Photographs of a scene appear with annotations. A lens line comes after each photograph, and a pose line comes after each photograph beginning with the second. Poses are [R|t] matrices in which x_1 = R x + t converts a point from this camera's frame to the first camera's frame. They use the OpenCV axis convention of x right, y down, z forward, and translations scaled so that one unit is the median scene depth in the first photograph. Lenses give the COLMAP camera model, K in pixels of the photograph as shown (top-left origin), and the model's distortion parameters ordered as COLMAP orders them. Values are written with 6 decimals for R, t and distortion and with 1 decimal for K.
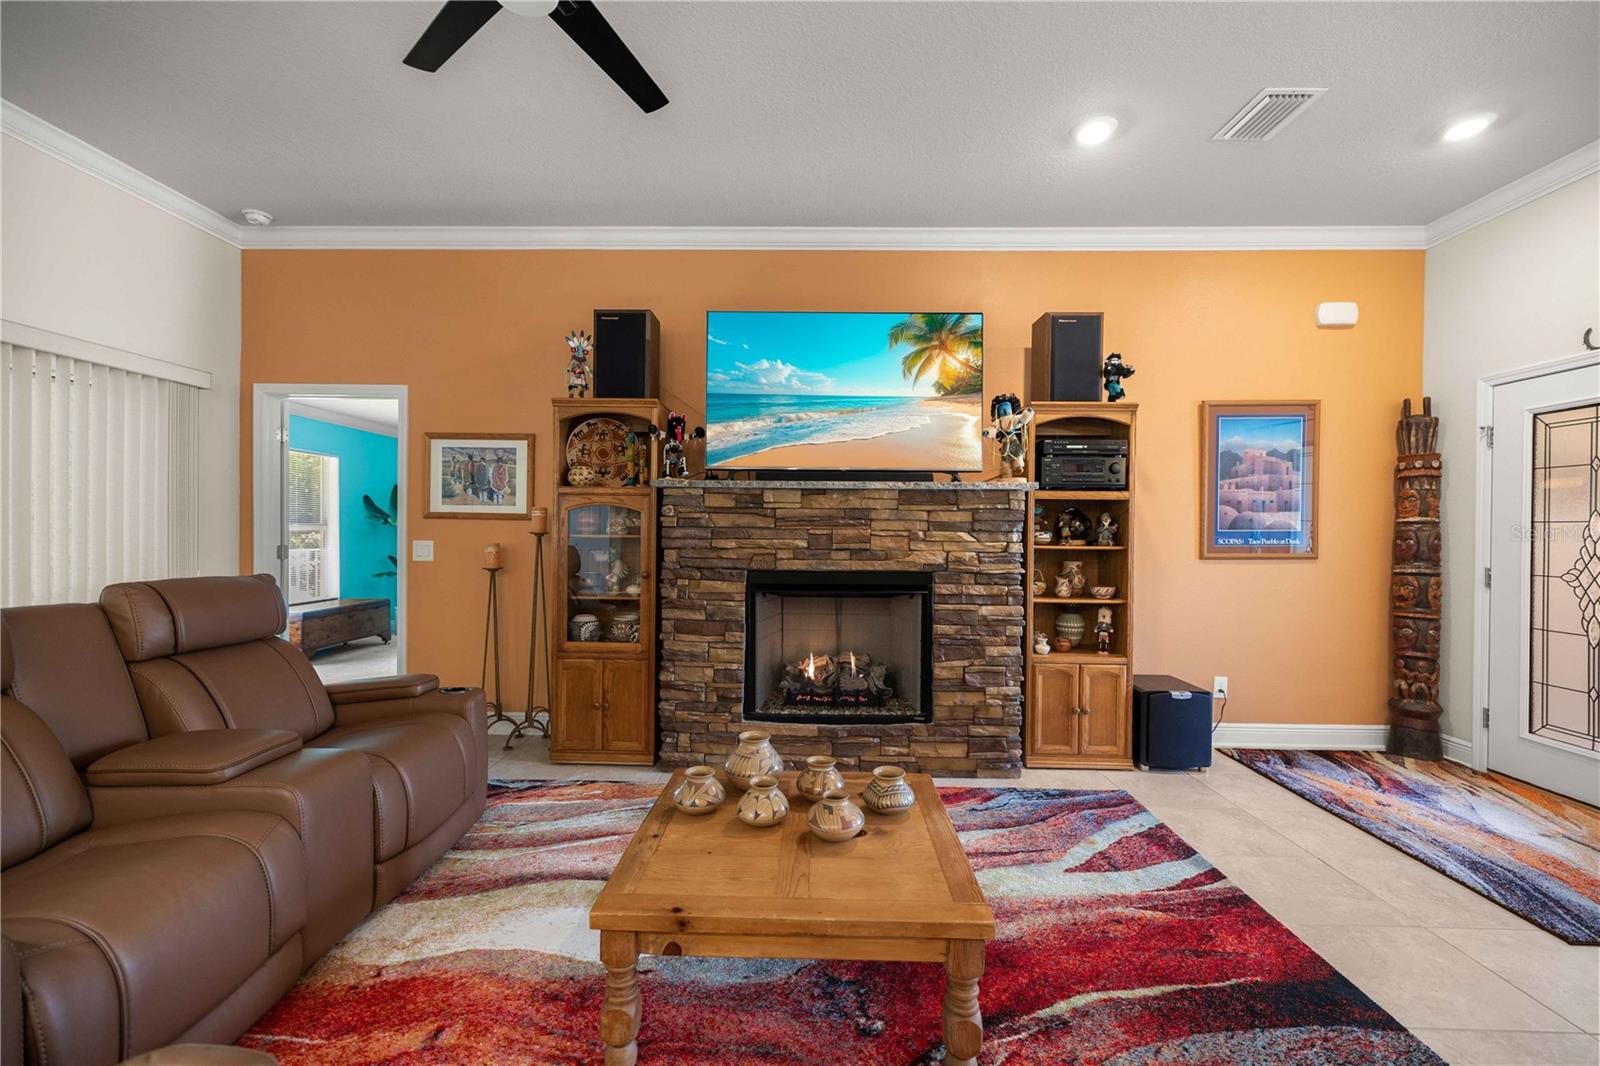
lens RADIAL K [[673.8, 0, 794.3], [0, 673.8, 536.8], [0, 0, 1]] dist [0.003872, 0.000148]
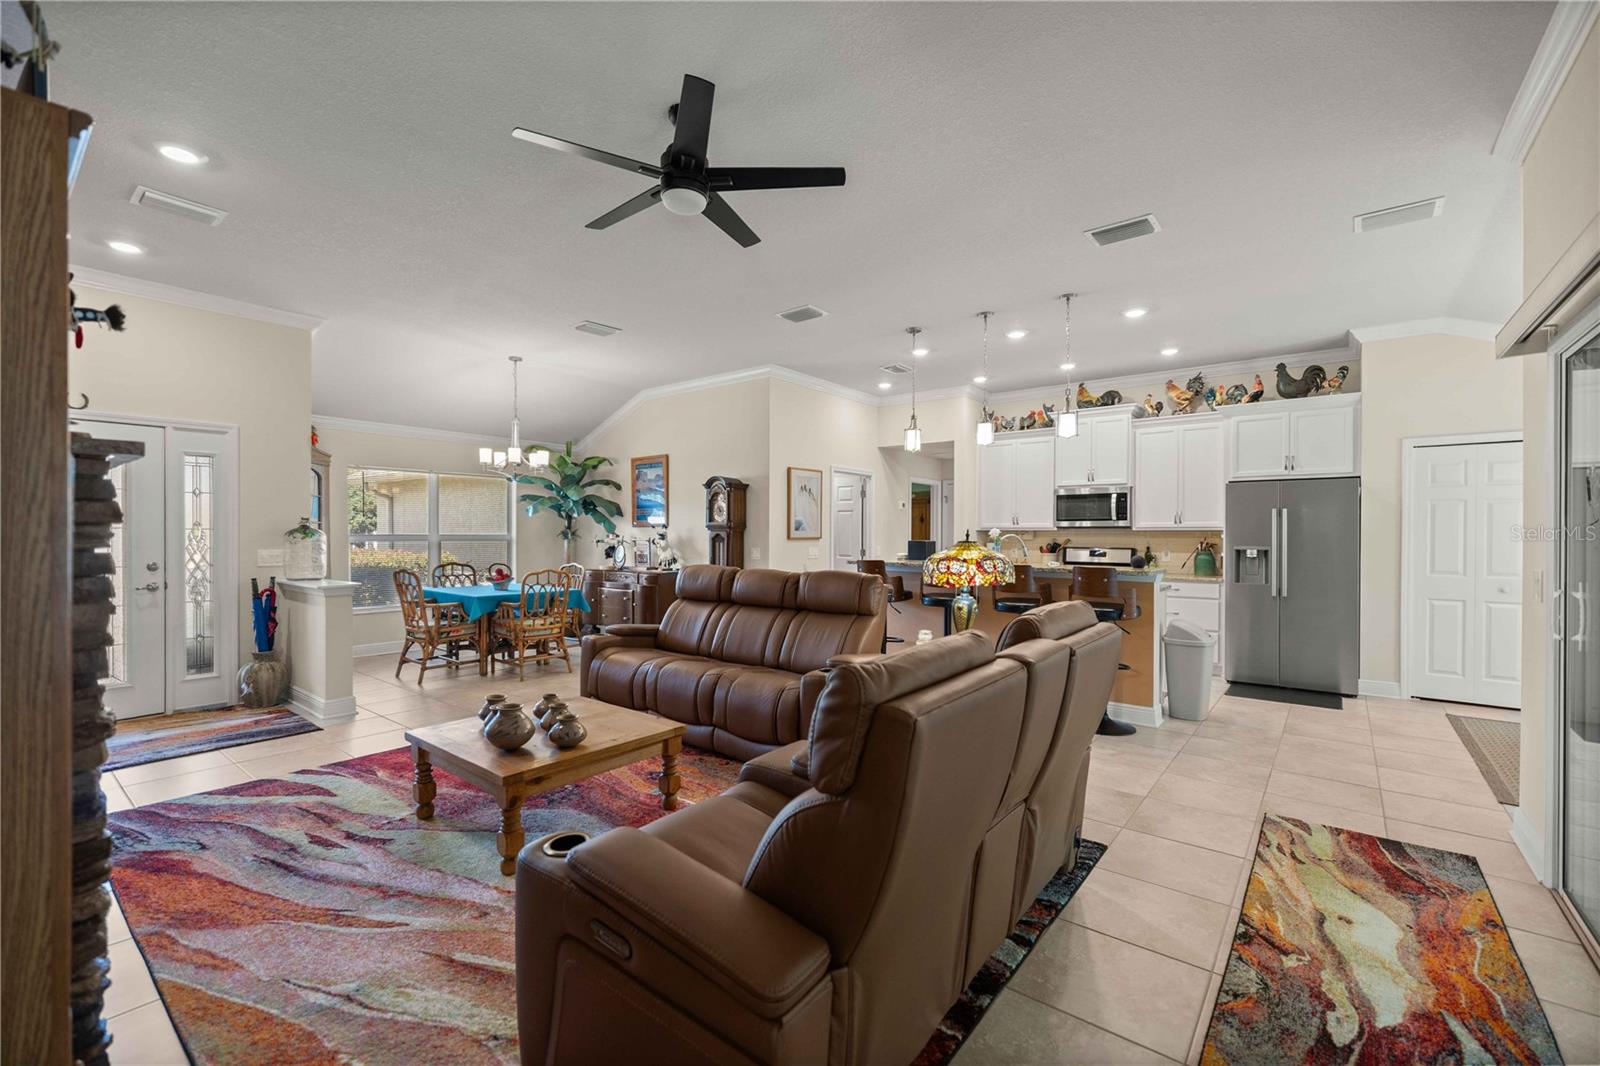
lens RADIAL K [[673.8, 0, 796.5], [0, 673.8, 536.9], [0, 0, 1]] dist [0.003872, 0.000148]
pose [[-0.795395, -0.016985, 0.605854, -0.795774], [-0.005827, 0.999775, 0.020379, -0.036668], [-0.606064, 0.012679, -0.795315, 1.061959]]
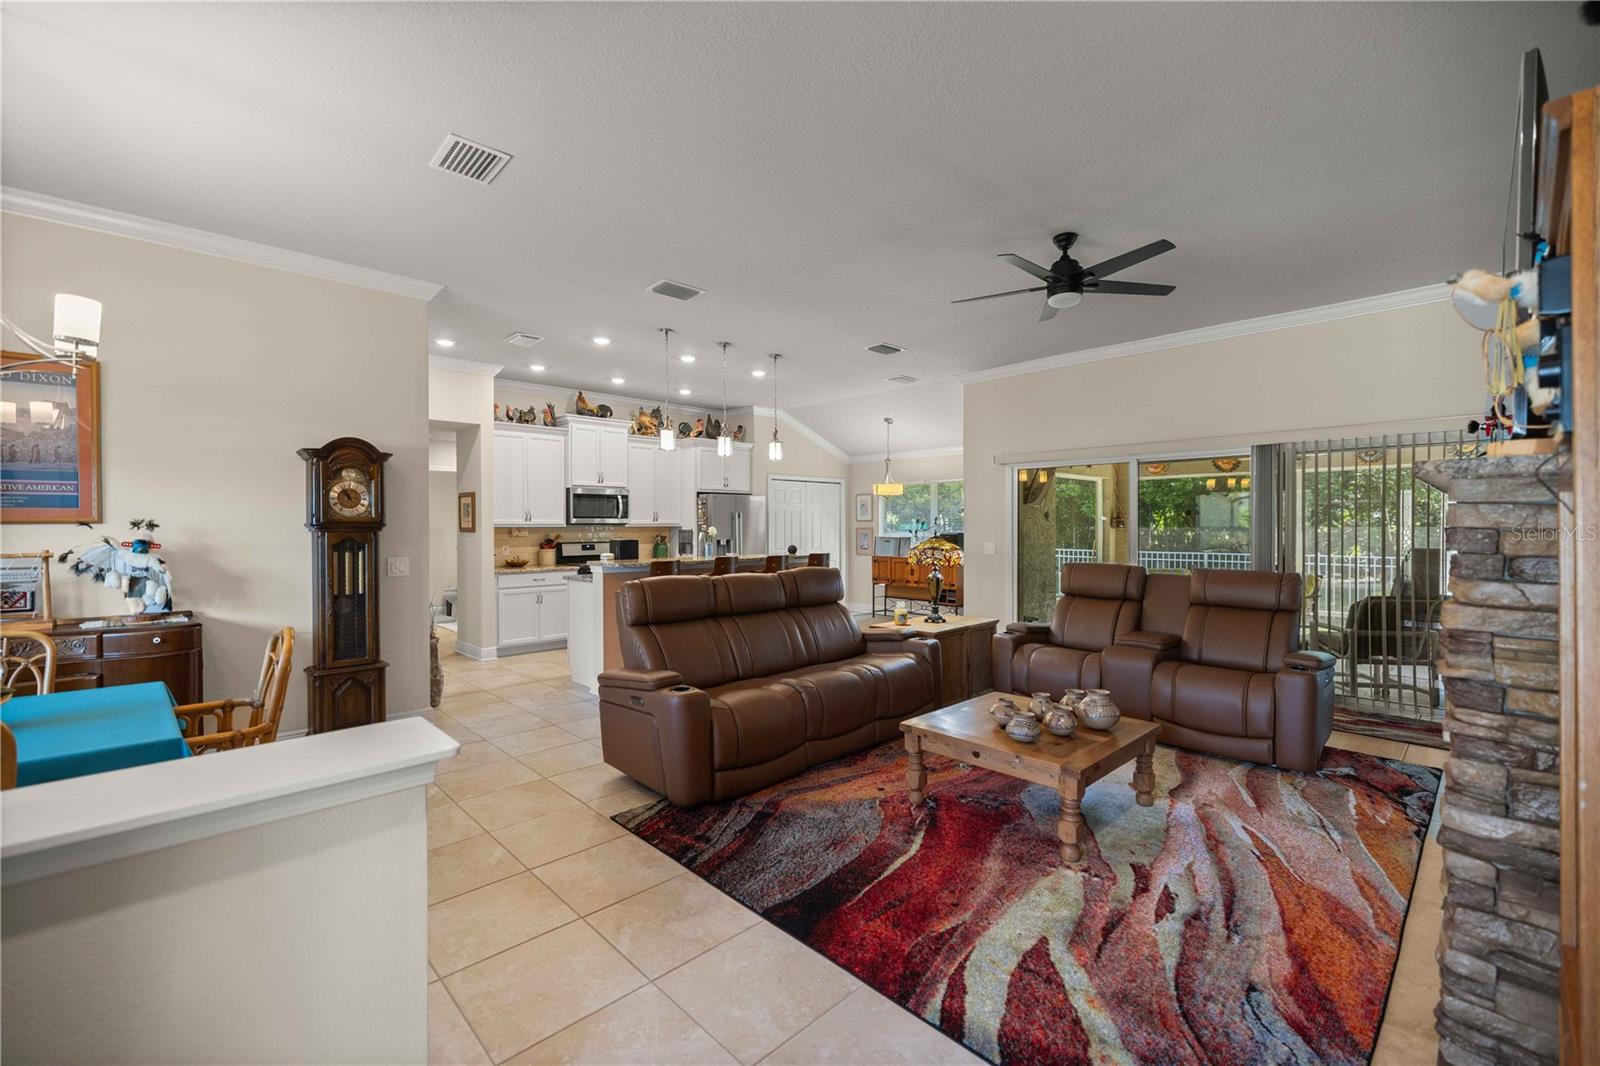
lens RADIAL K [[673.8, 0, 801.0], [0, 673.8, 516.3], [0, 0, 1]] dist [0.003872, 0.000148]
pose [[-0.702748, -0.017878, -0.711214, 0.899196], [-0.011959, 0.999840, -0.013316, -0.033021], [0.711338, -0.000852, -0.702849, 0.986692]]
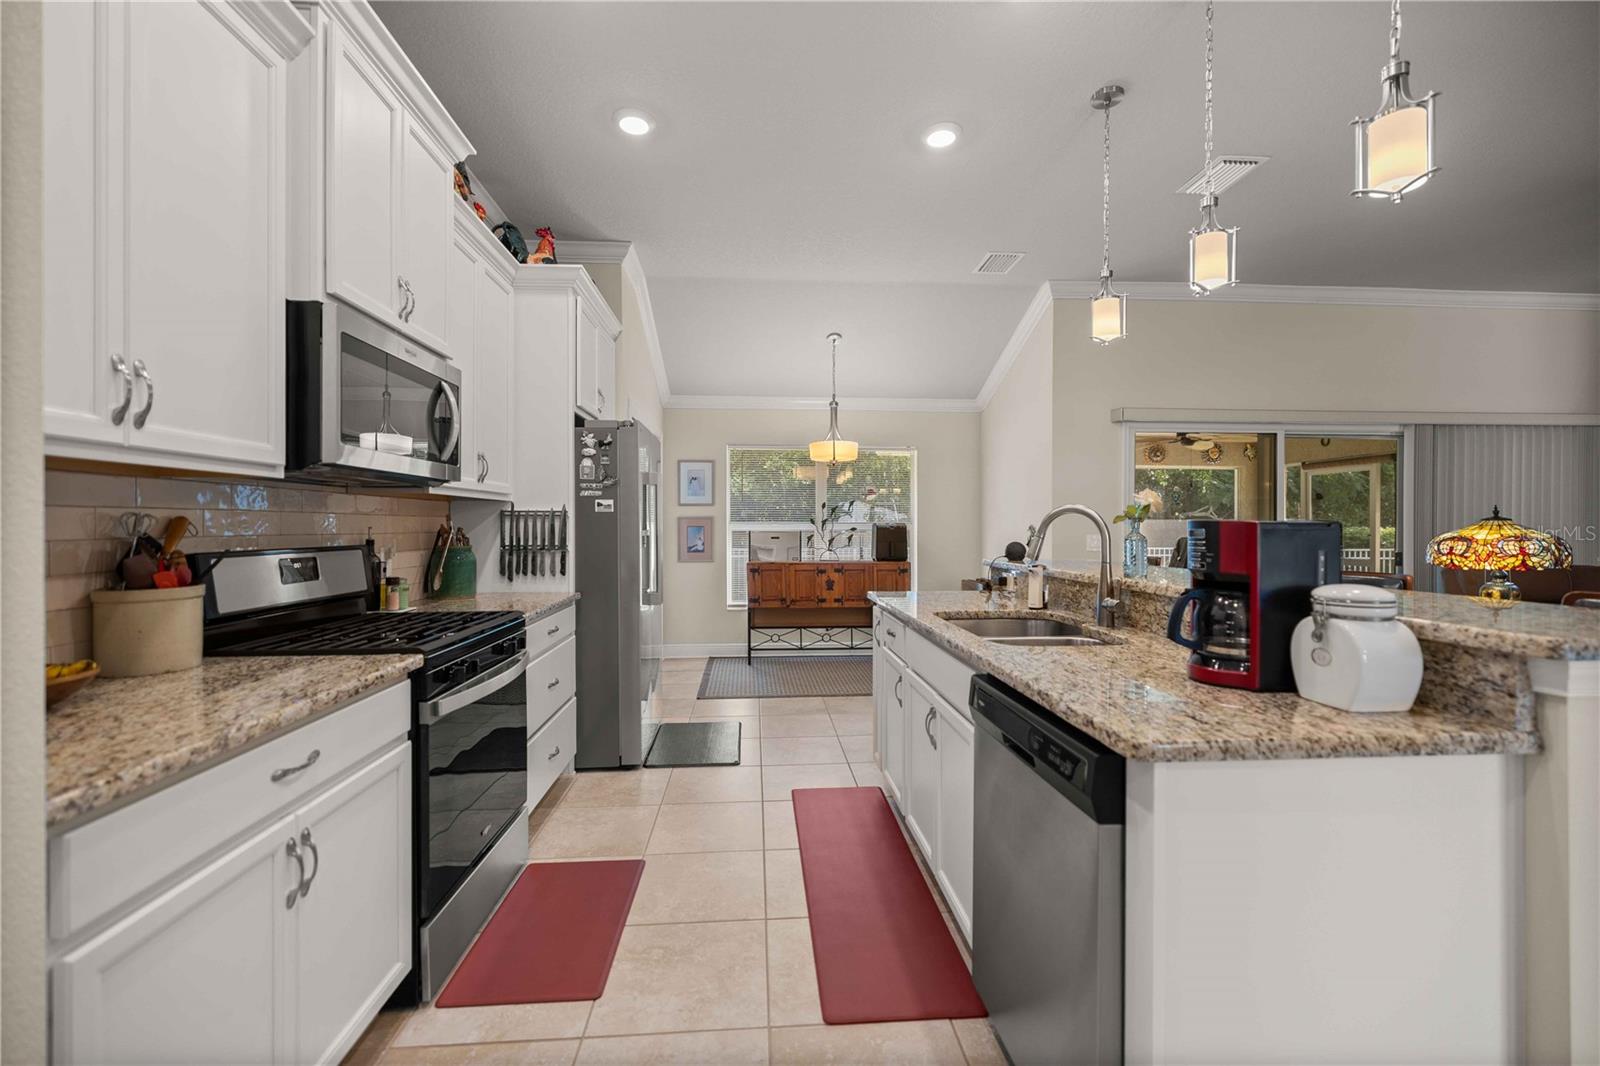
lens RADIAL K [[673.8, 0, 798.2], [0, 673.8, 526.4], [0, 0, 1]] dist [0.003872, 0.000148]
pose [[0.099580, -0.009818, -0.994981, 0.377327], [-0.010925, 0.999880, -0.010960, 0.018638], [0.994970, 0.011962, 0.099461, -0.846163]]
